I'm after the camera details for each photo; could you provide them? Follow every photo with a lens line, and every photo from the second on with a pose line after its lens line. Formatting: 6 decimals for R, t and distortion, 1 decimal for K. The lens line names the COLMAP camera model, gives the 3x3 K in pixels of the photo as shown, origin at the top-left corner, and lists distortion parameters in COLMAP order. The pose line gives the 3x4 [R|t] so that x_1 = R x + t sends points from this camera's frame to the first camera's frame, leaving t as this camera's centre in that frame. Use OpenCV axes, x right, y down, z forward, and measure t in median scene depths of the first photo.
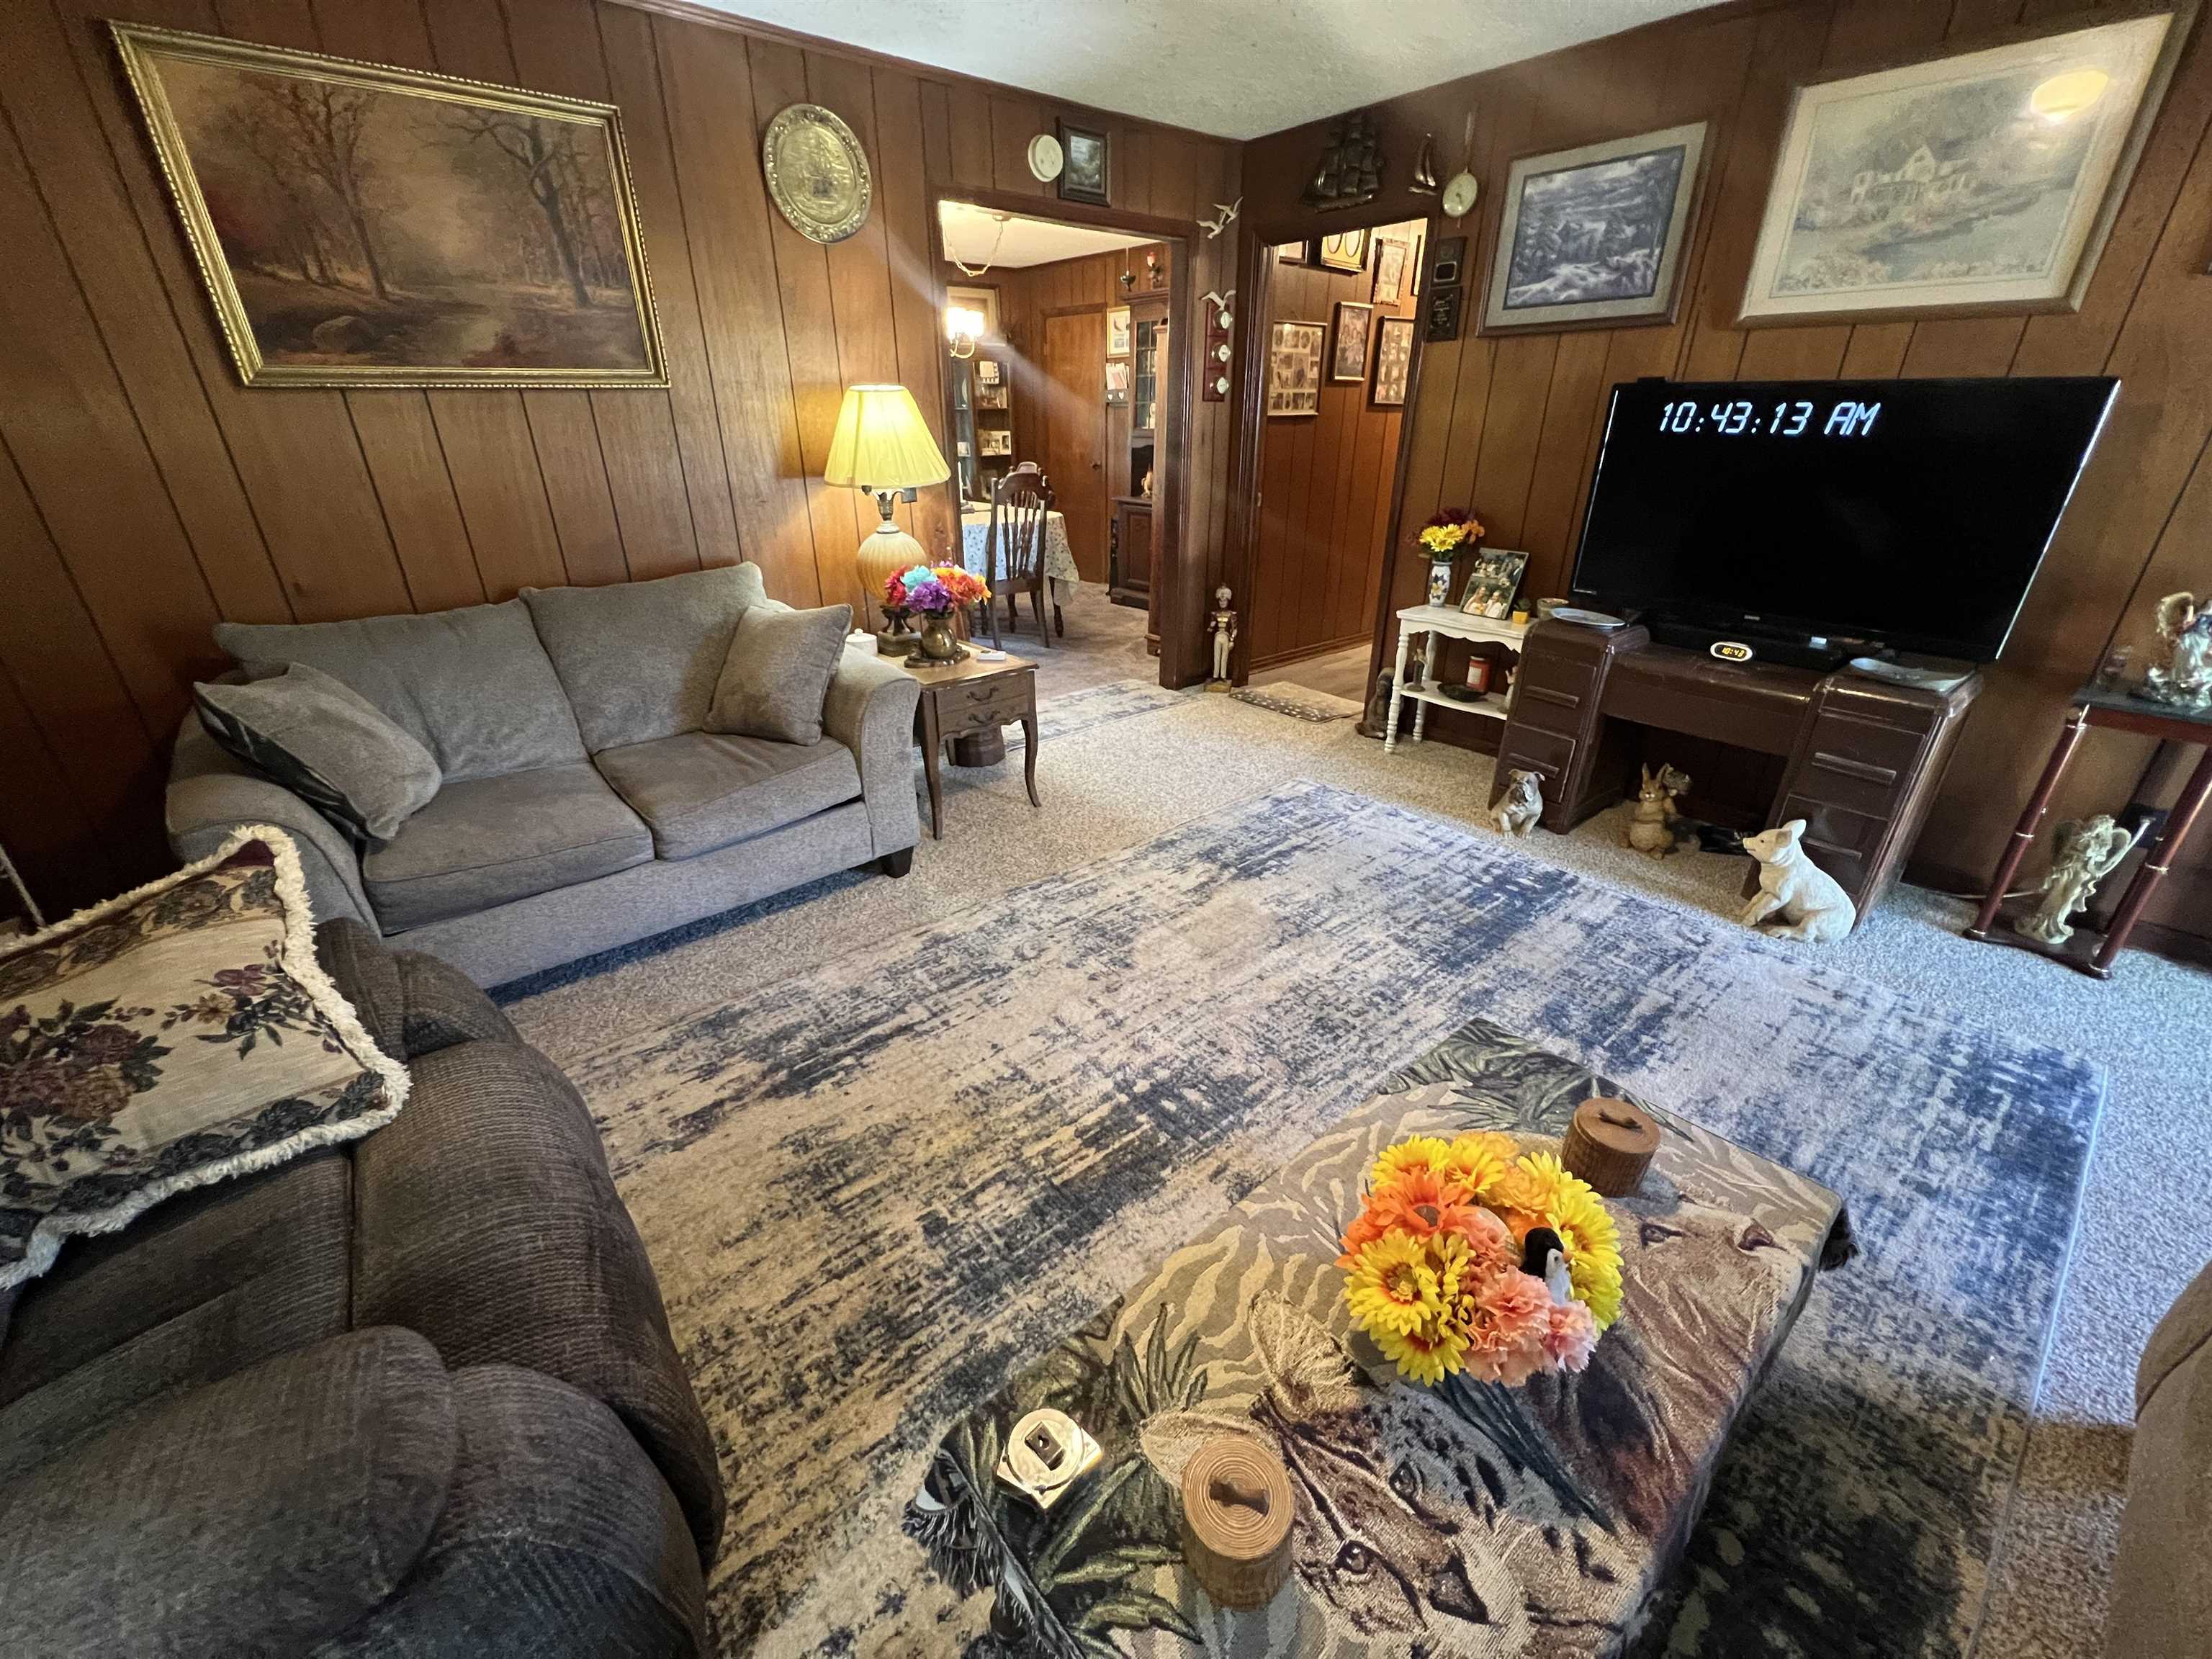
lens RADIAL K [[886.6, 0, 1105.0], [0, 886.6, 830.2], [0, 0, 1]] dist [-0.004828, 0.001653]
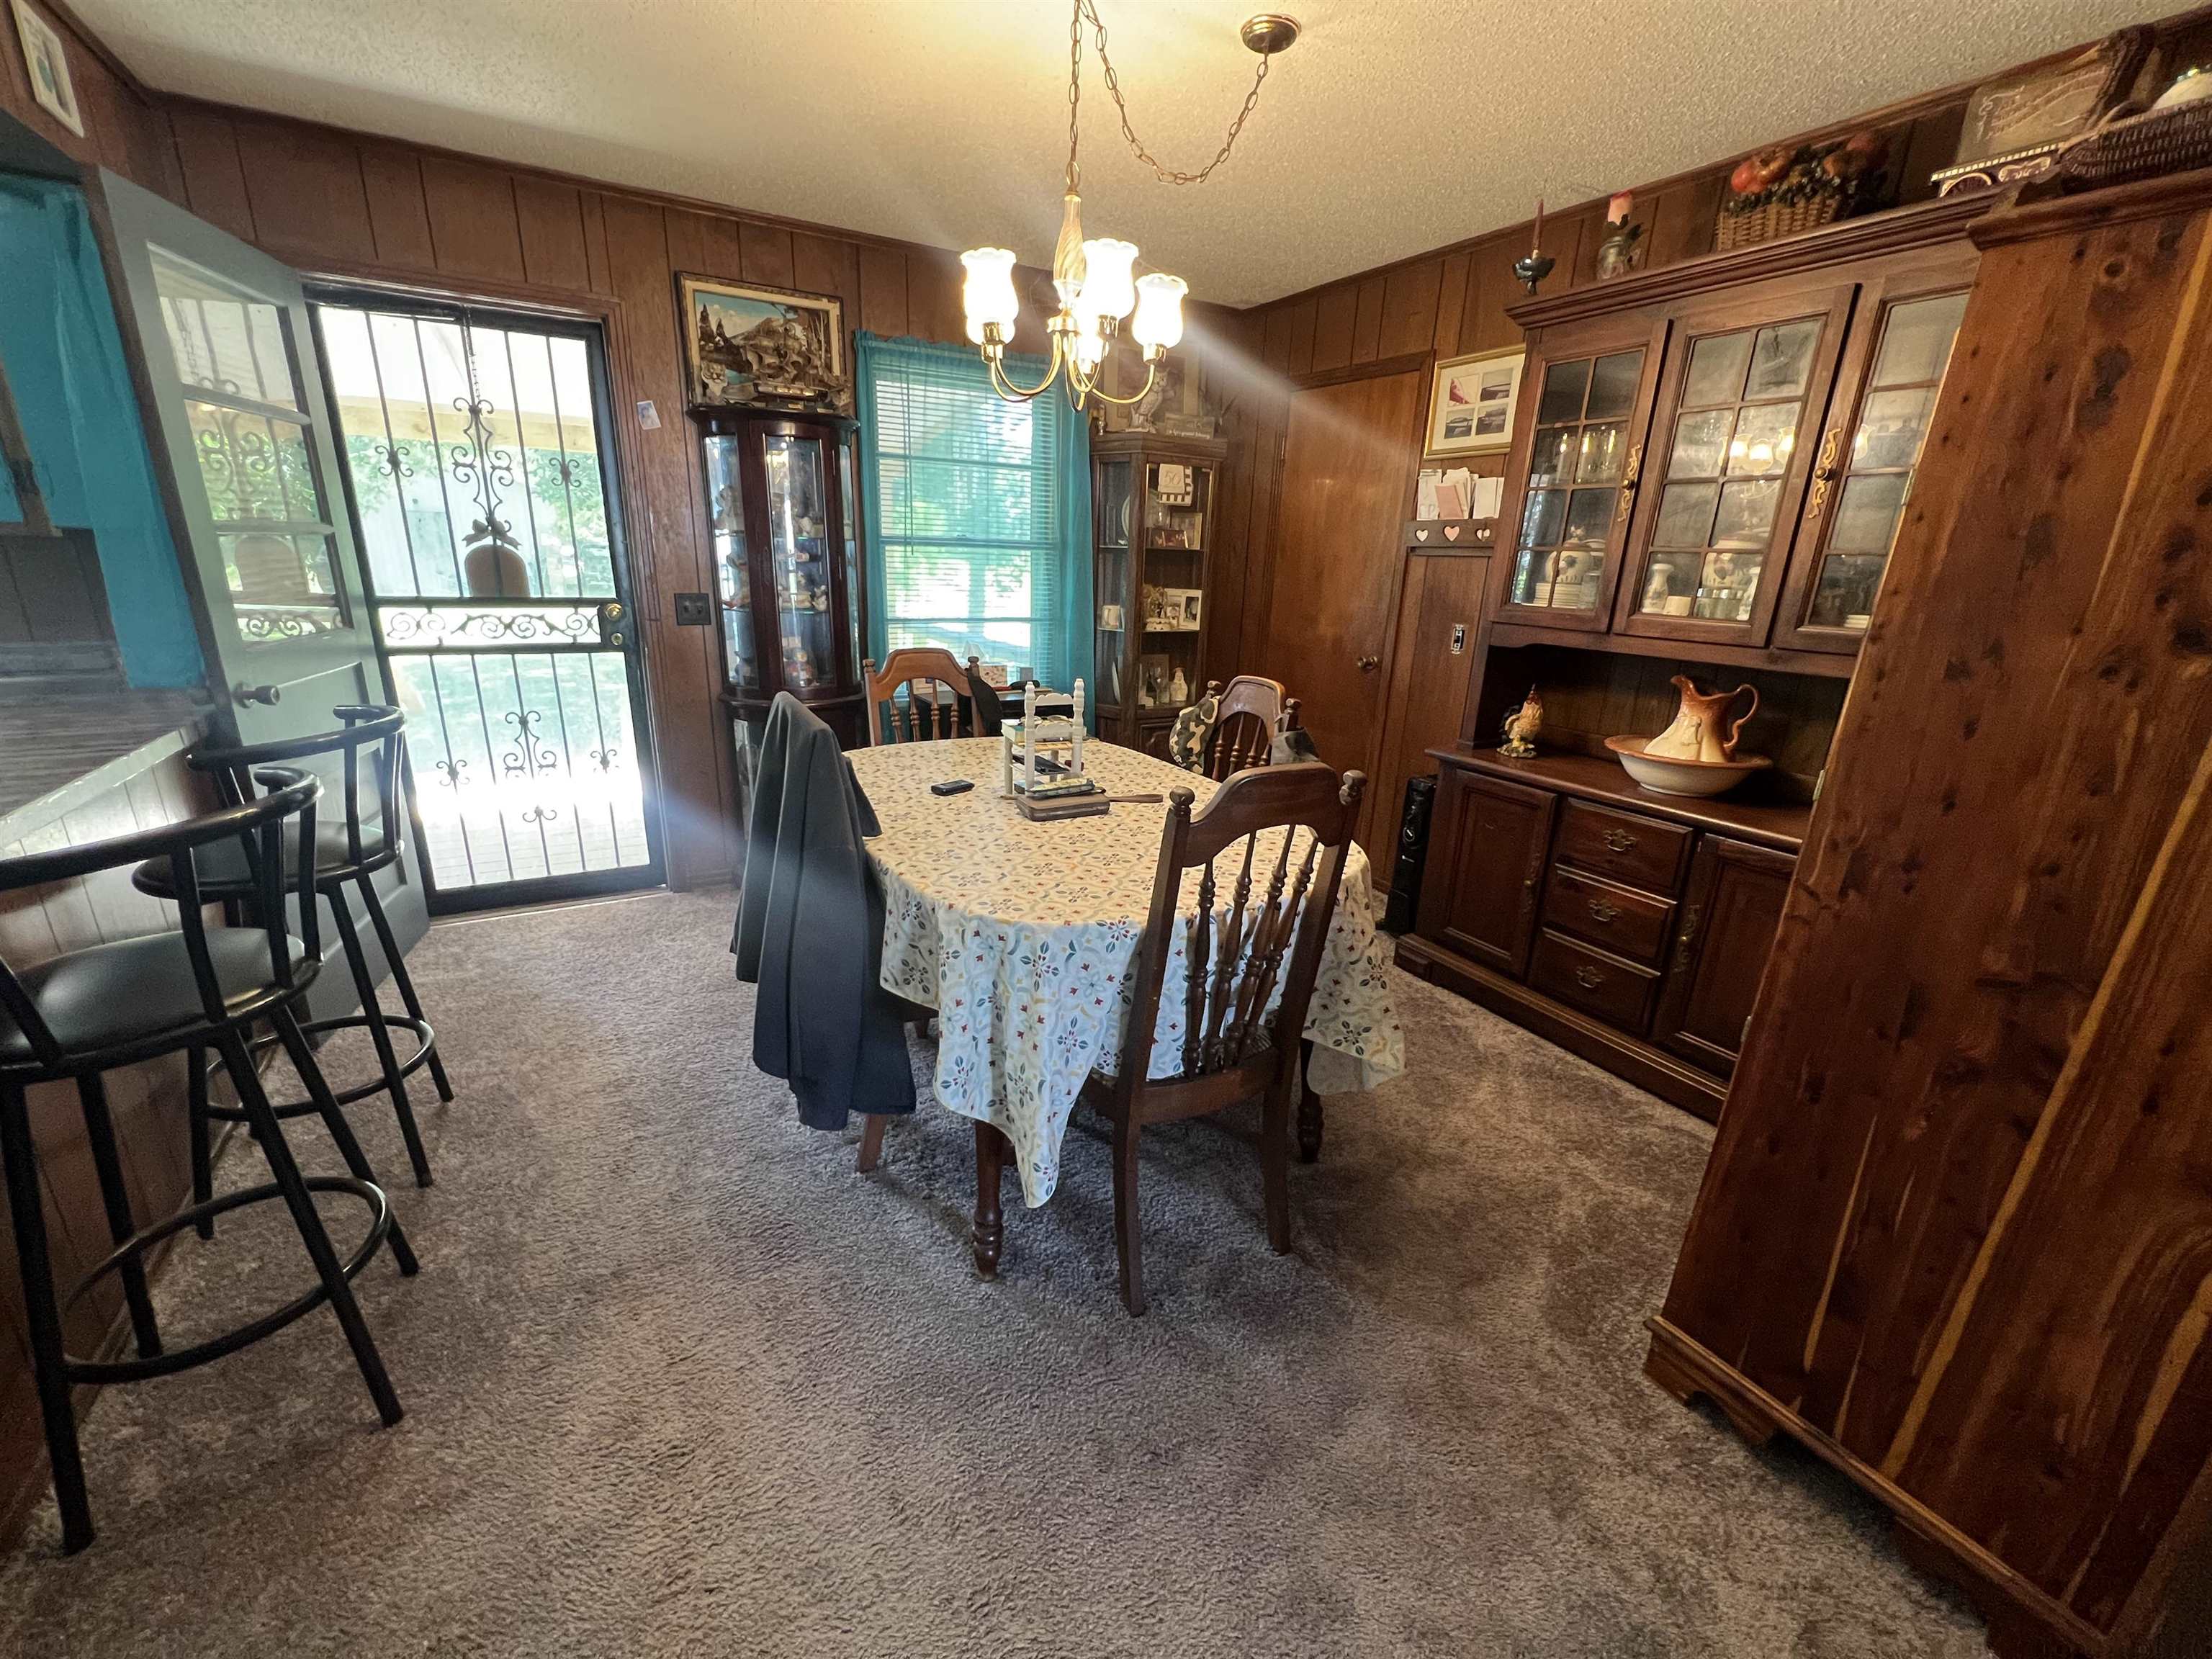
lens RADIAL K [[885.4, 0, 1102.2], [0, 885.4, 824.0], [0, 0, 1]] dist [-0.003001, 0.000815]
pose [[0.983616, 0.088176, -0.157238, -0.204378], [-0.110361, 0.984202, -0.138448, -0.671582], [0.142546, 0.153532, 0.977808, 1.426831]]
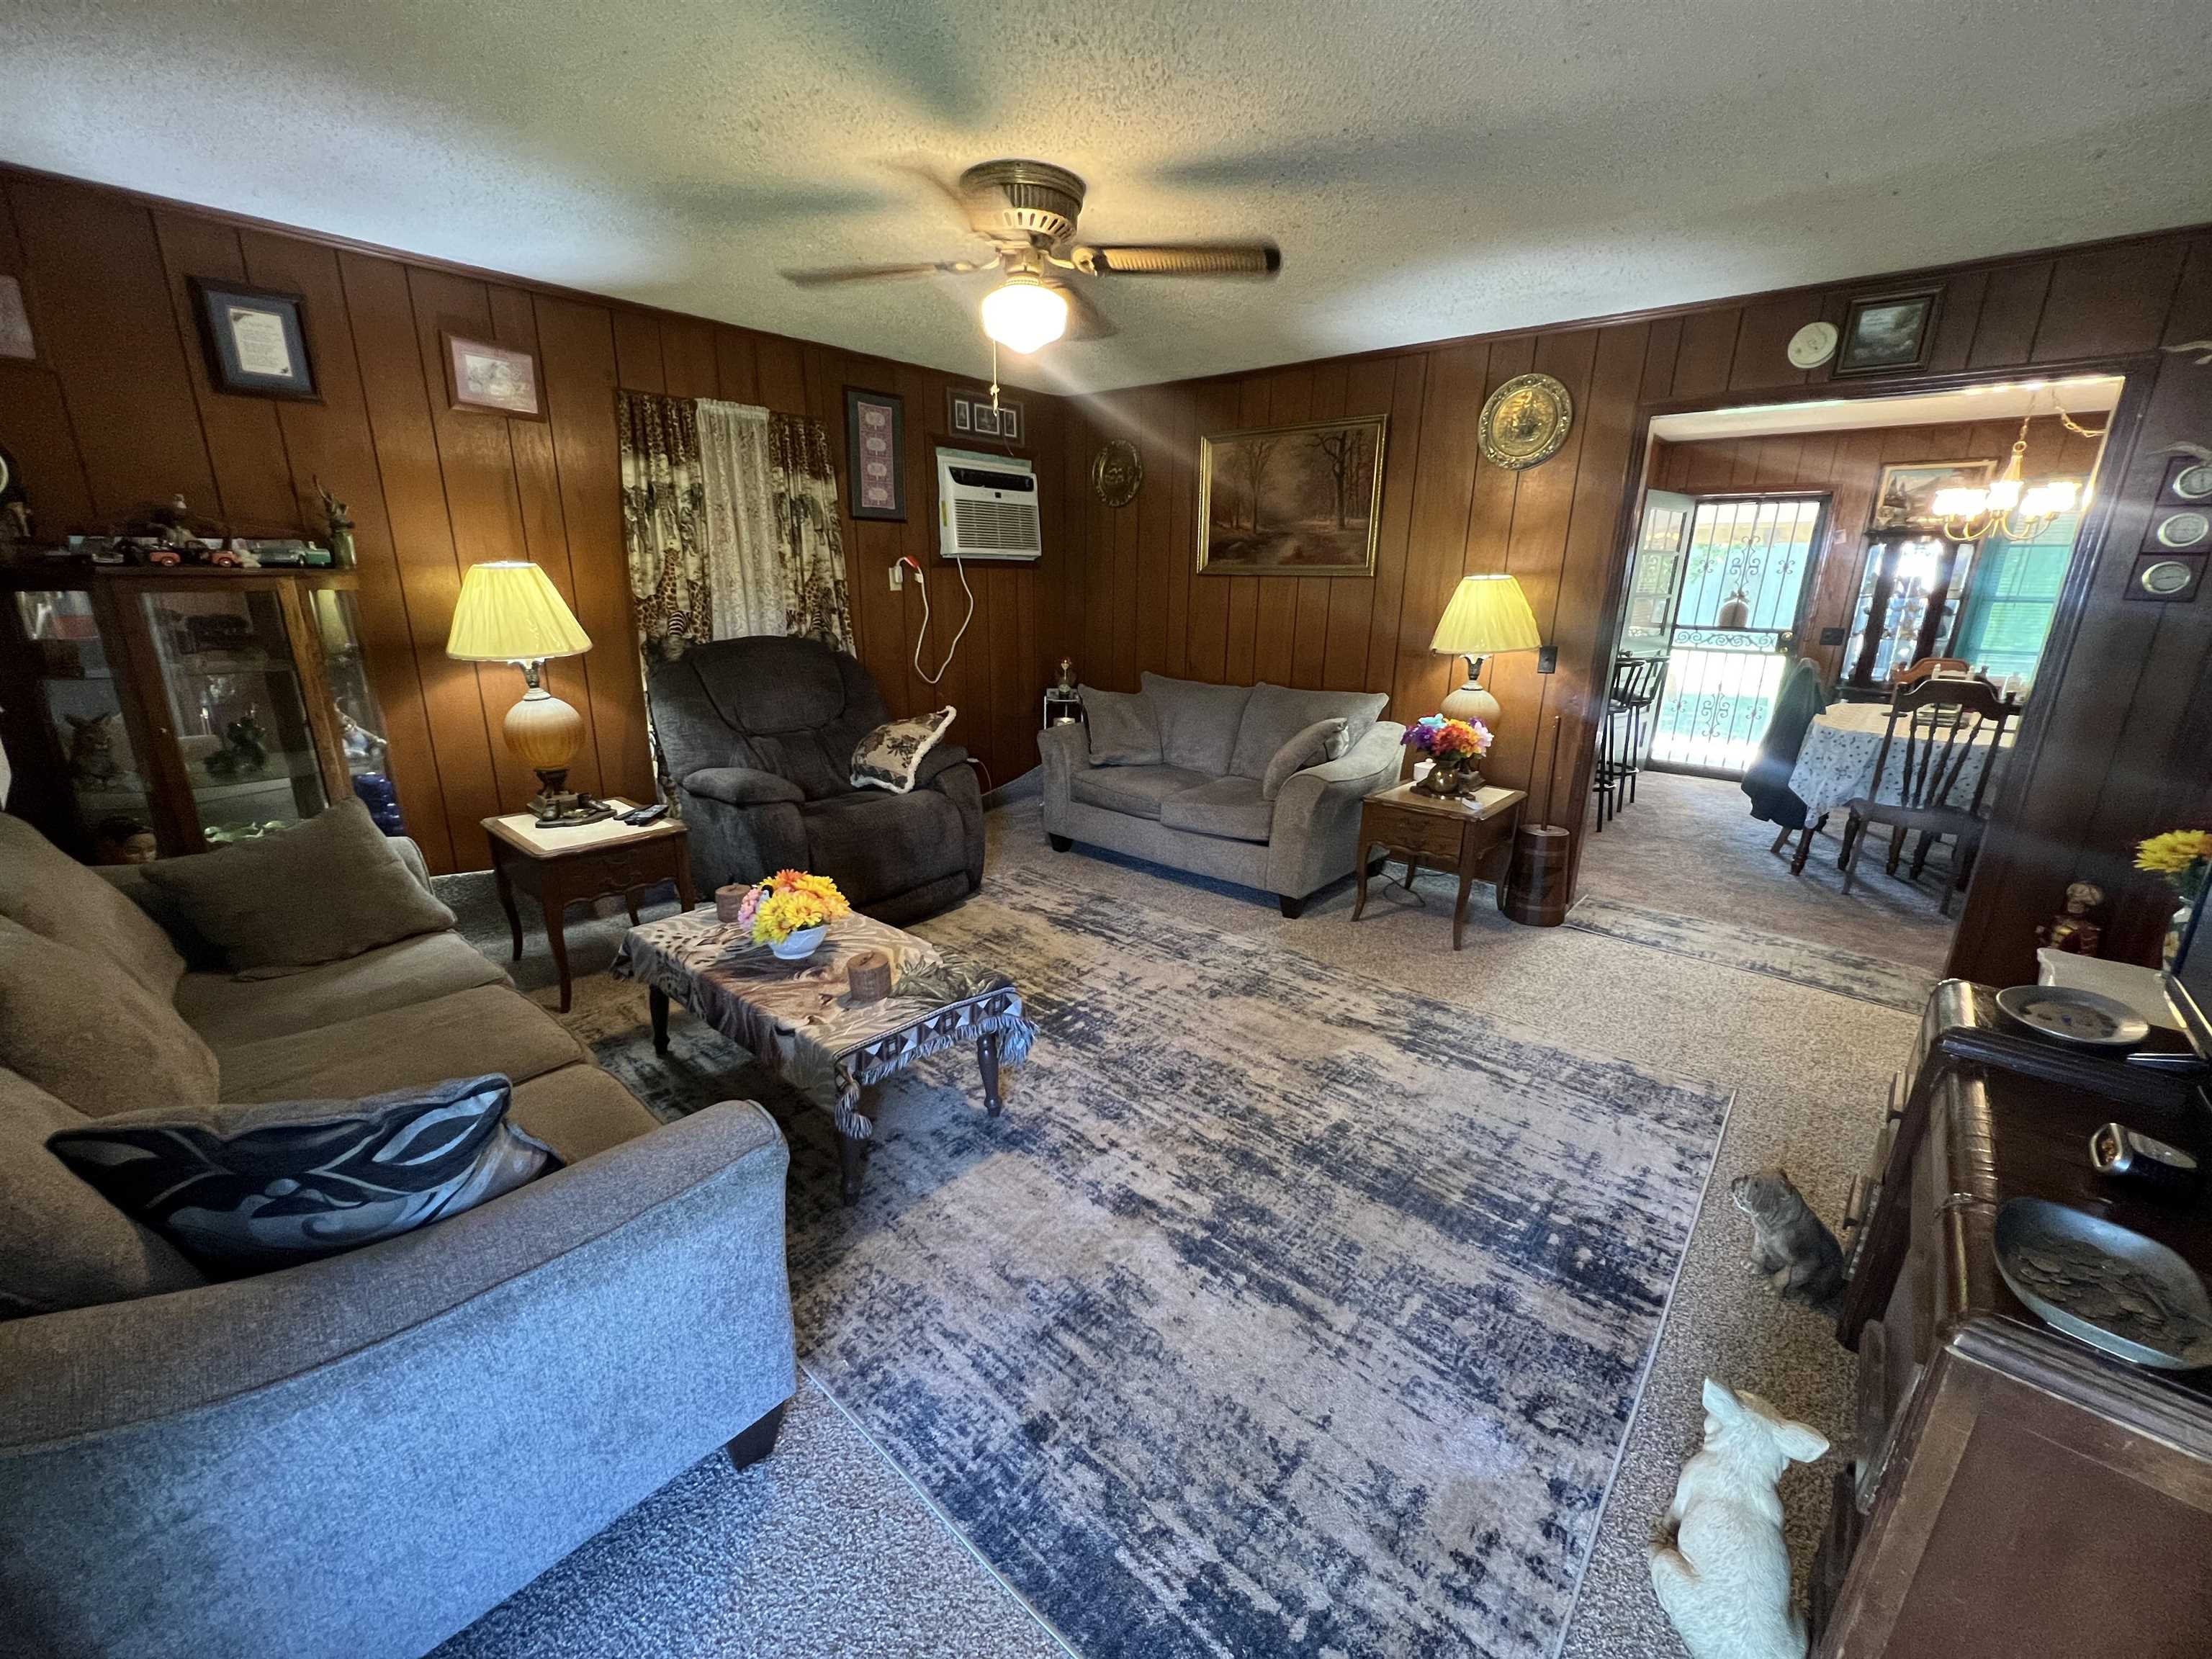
lens RADIAL K [[886.6, 0, 1095.3], [0, 886.6, 828.1], [0, 0, 1]] dist [-0.004828, 0.001653]
pose [[0.149509, 0.279391, -0.948466, 1.081687], [-0.440300, 0.877702, 0.189141, -0.216559], [0.885315, 0.389332, 0.254240, 0.394543]]
